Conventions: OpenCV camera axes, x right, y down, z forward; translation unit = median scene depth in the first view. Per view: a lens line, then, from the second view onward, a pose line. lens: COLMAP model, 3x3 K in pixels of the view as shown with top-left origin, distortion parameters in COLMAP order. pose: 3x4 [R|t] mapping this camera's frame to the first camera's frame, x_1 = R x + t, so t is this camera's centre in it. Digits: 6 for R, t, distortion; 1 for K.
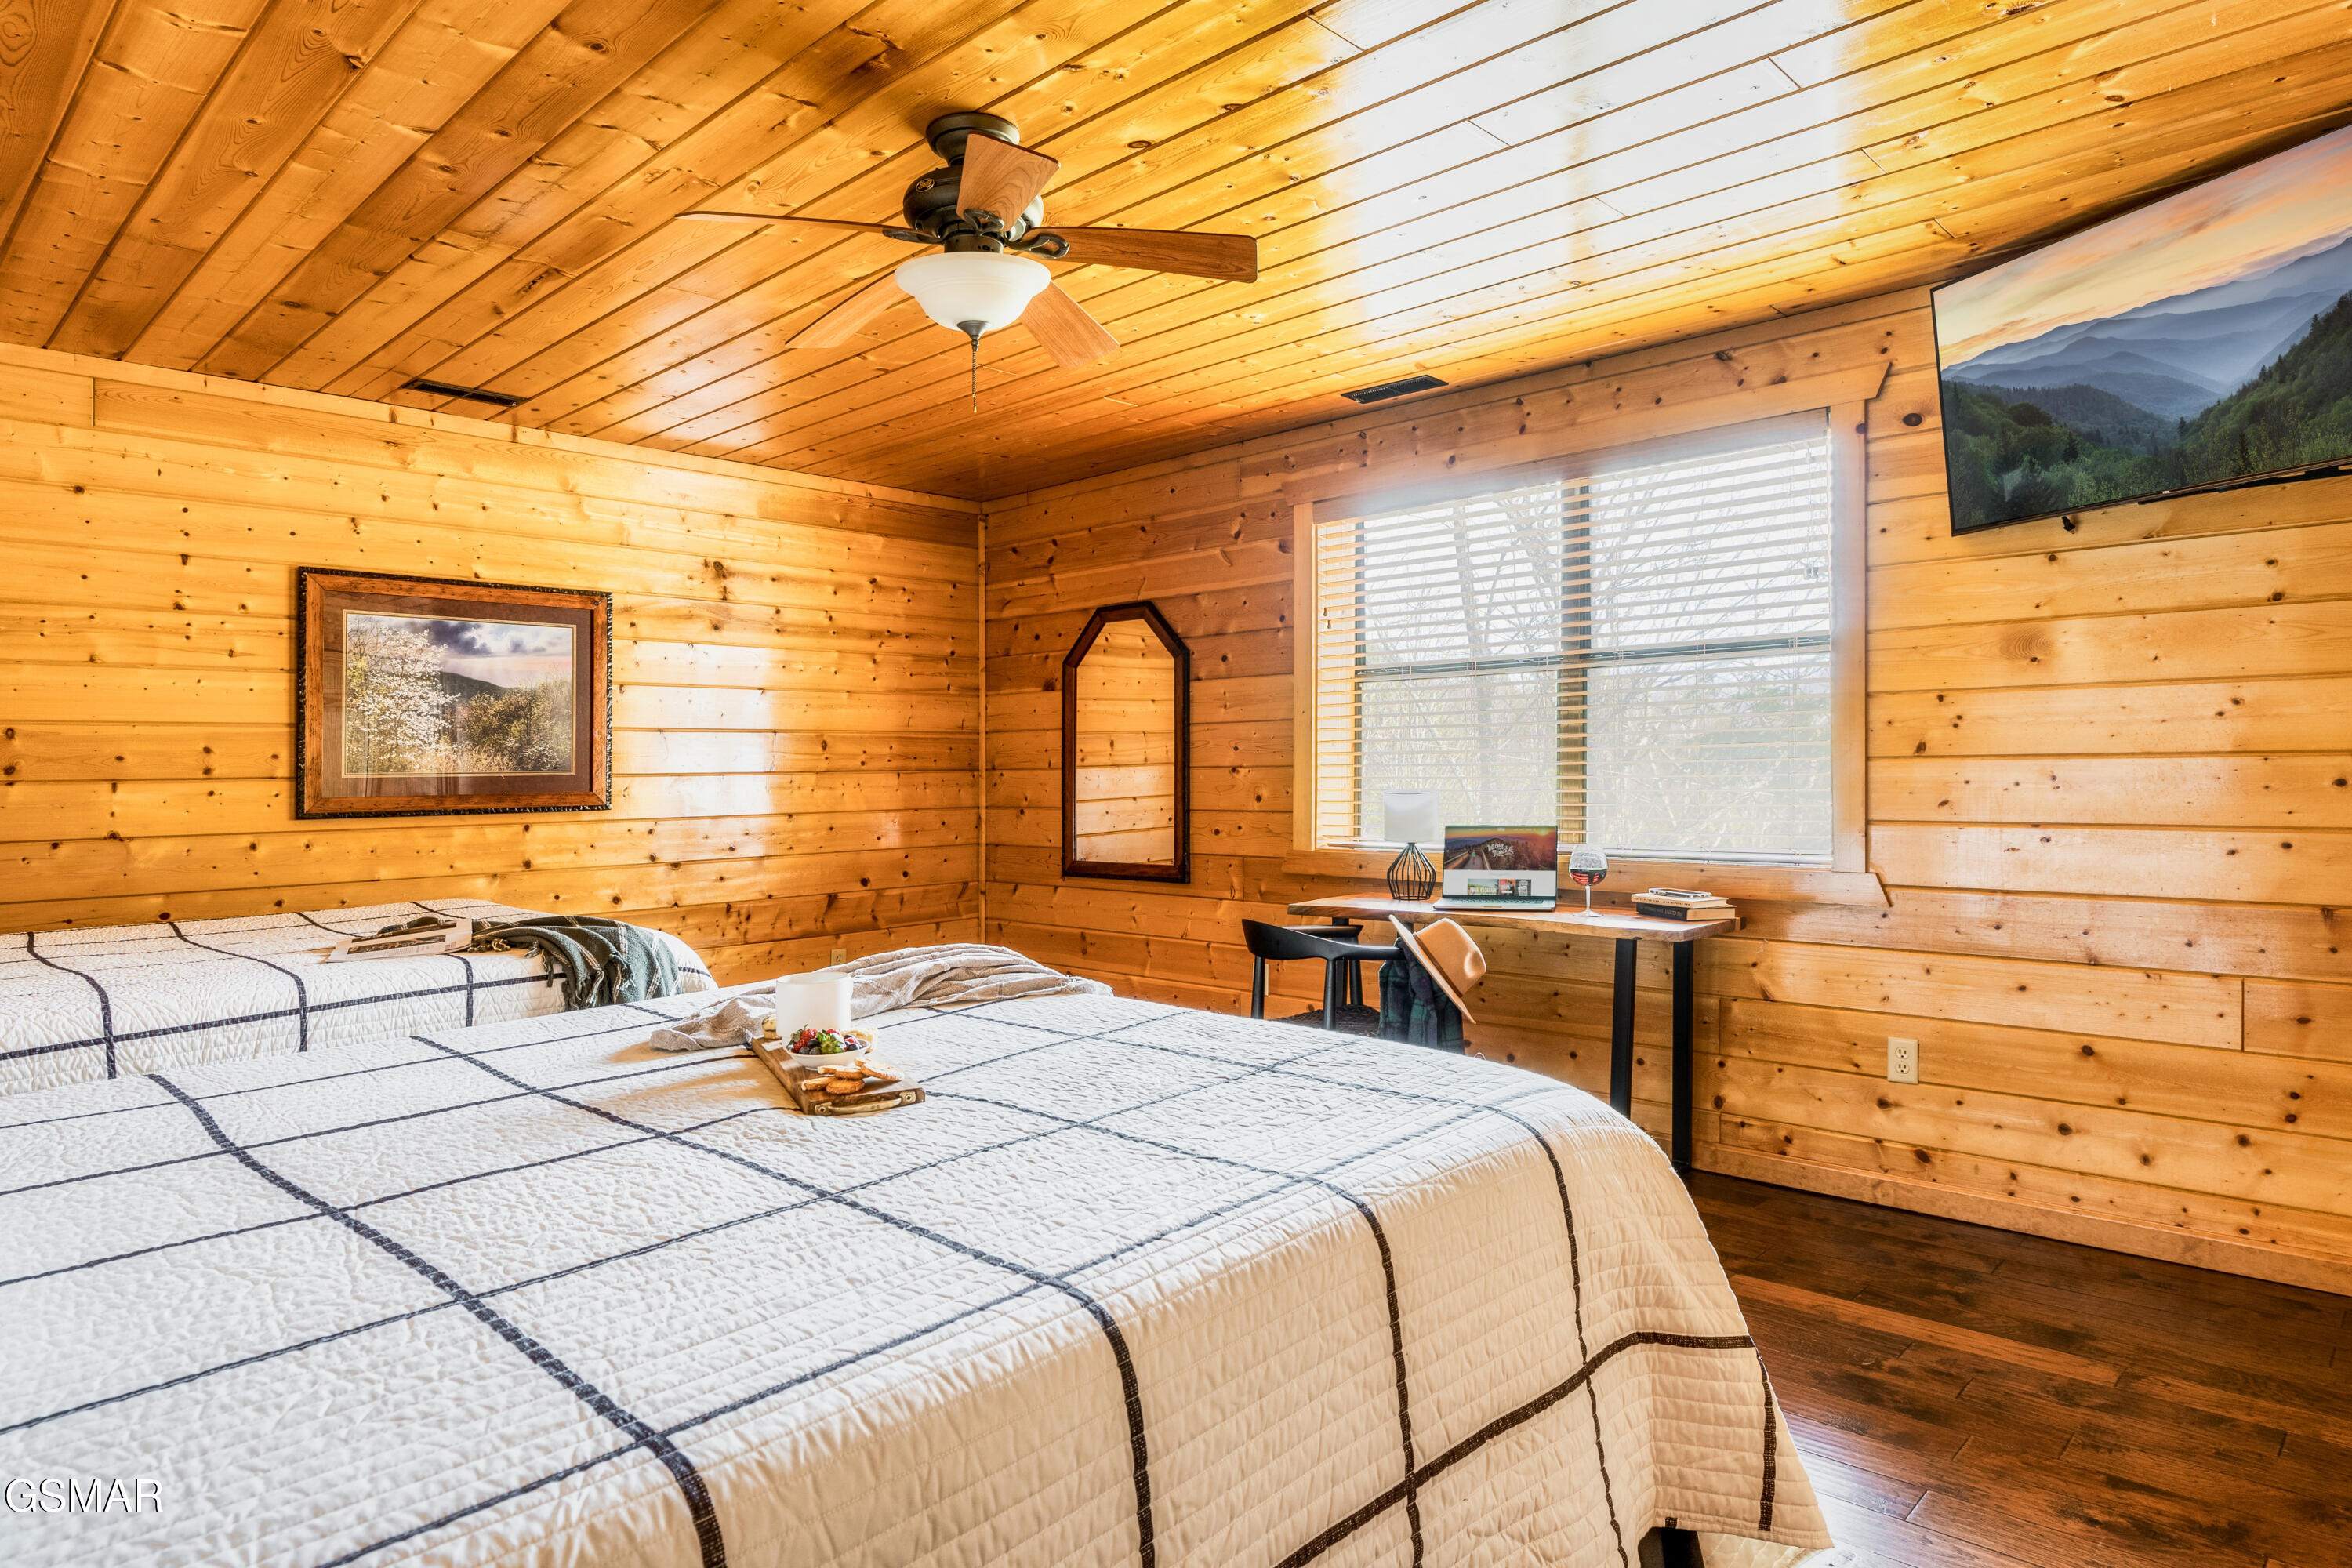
lens RADIAL K [[1325.5, 0, 1156.8], [0, 1325.5, 783.8], [0, 0, 1]] dist [-0.009117, 0.002473]
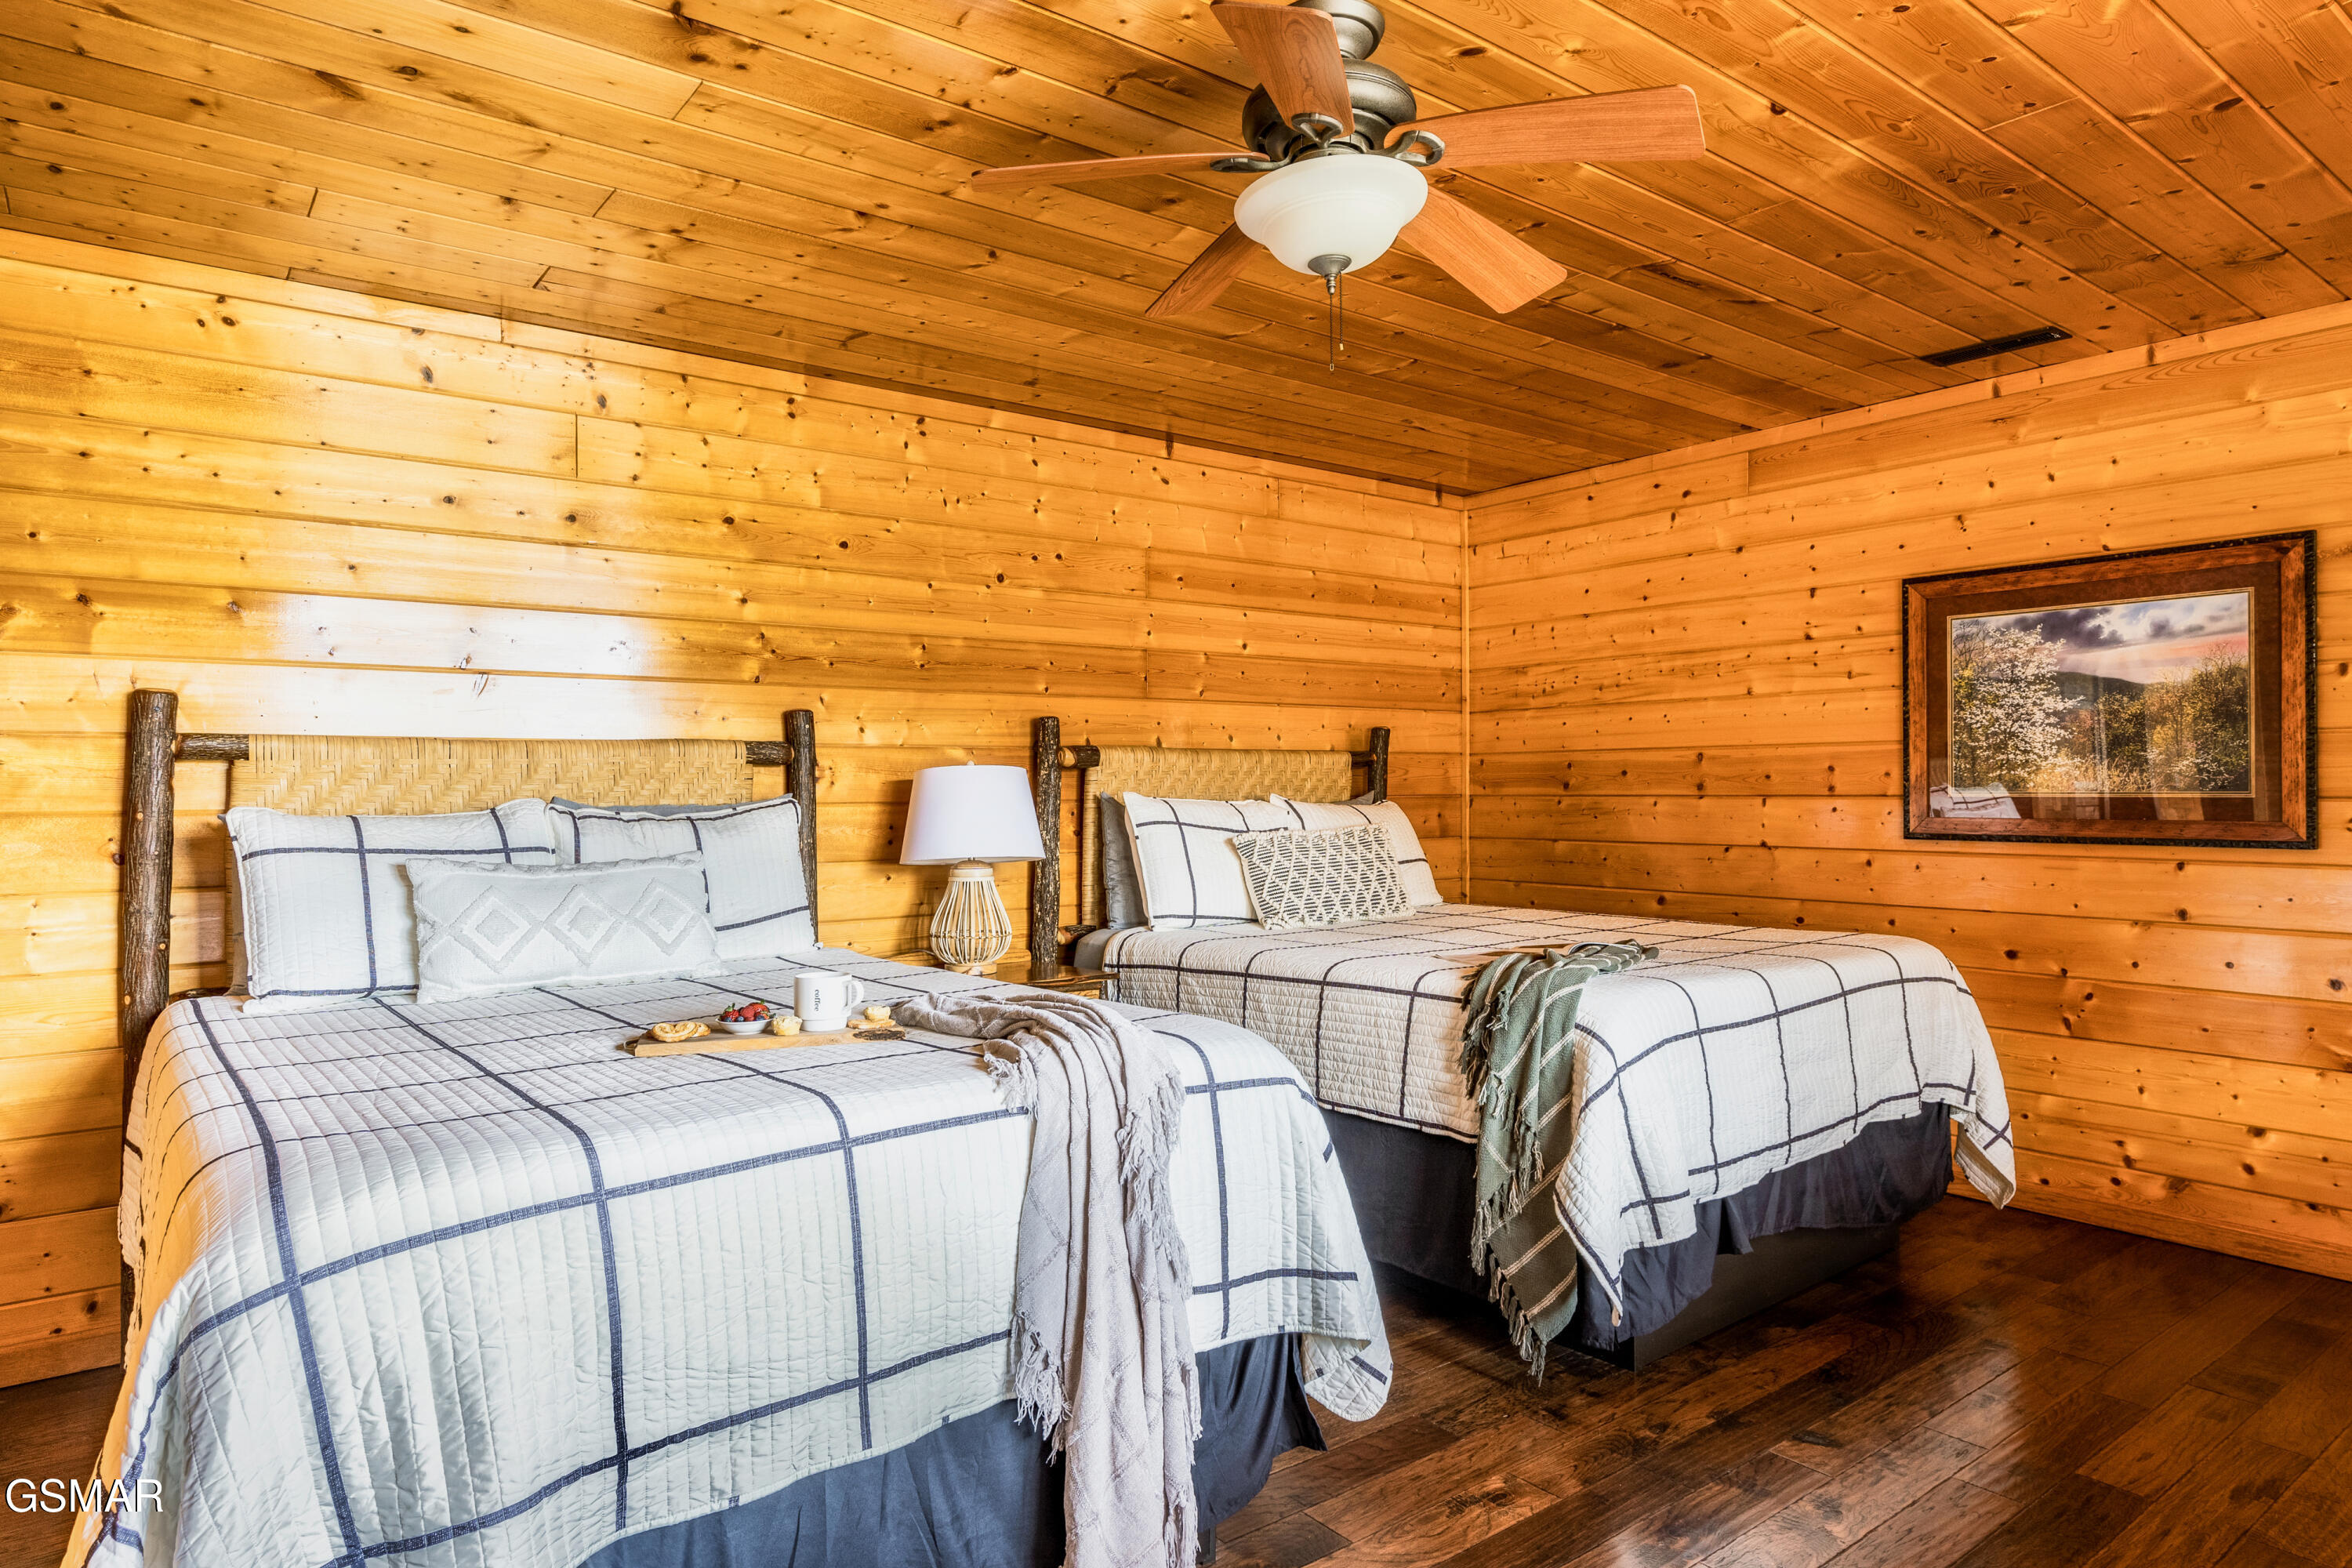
lens RADIAL K [[1325.5, 0, 1256.6], [0, 1325.5, 773.9], [0, 0, 1]] dist [-0.009117, 0.002473]
pose [[-0.096612, 0.003636, -0.995315, 0.359756], [-0.006231, 0.999972, 0.004258, -0.021474], [0.995303, 0.006614, -0.096587, 0.602870]]
